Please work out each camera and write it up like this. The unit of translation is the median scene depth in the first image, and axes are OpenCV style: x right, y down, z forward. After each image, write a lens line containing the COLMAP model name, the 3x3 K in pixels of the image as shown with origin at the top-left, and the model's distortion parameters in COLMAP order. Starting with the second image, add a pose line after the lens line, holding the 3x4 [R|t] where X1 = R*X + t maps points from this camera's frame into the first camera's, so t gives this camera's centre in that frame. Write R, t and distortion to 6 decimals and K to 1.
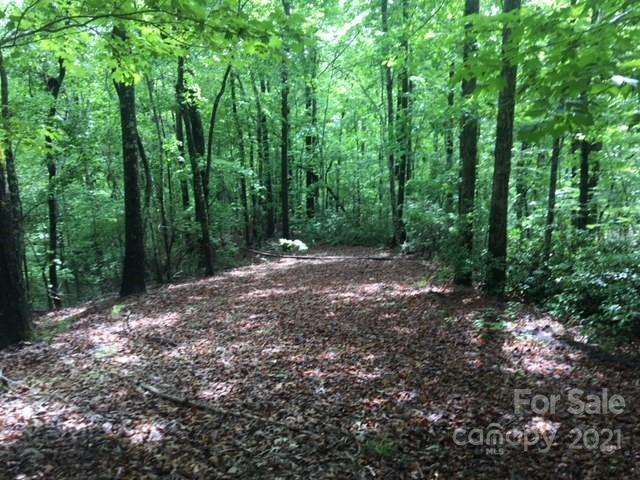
lens RADIAL K [[546.4, 0, 315.8], [0, 546.4, 240.1], [0, 0, 1]] dist [-0.008705, 0.001147]
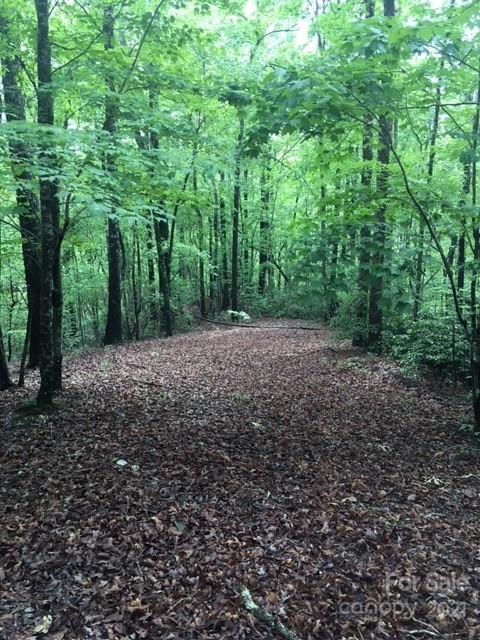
lens RADIAL K [[546.4, 0, 241.1], [0, 546.4, 322.4], [0, 0, 1]] dist [-0.008705, 0.001147]
pose [[0.997281, 0.032472, -0.066158, 0.047348], [-0.031732, 0.999422, 0.012215, 0.010721], [0.066516, -0.010082, 0.997734, -0.217771]]
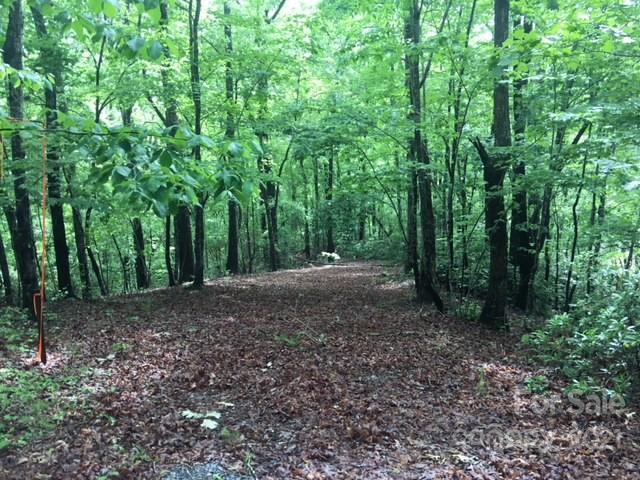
lens RADIAL K [[546.4, 0, 321.3], [0, 546.4, 237.3], [0, 0, 1]] dist [-0.008705, 0.001147]
pose [[0.990332, 0.012727, -0.138130, 0.152341], [-0.020178, 0.998408, -0.052678, 0.040542], [0.137239, 0.054956, 0.989012, -0.546124]]
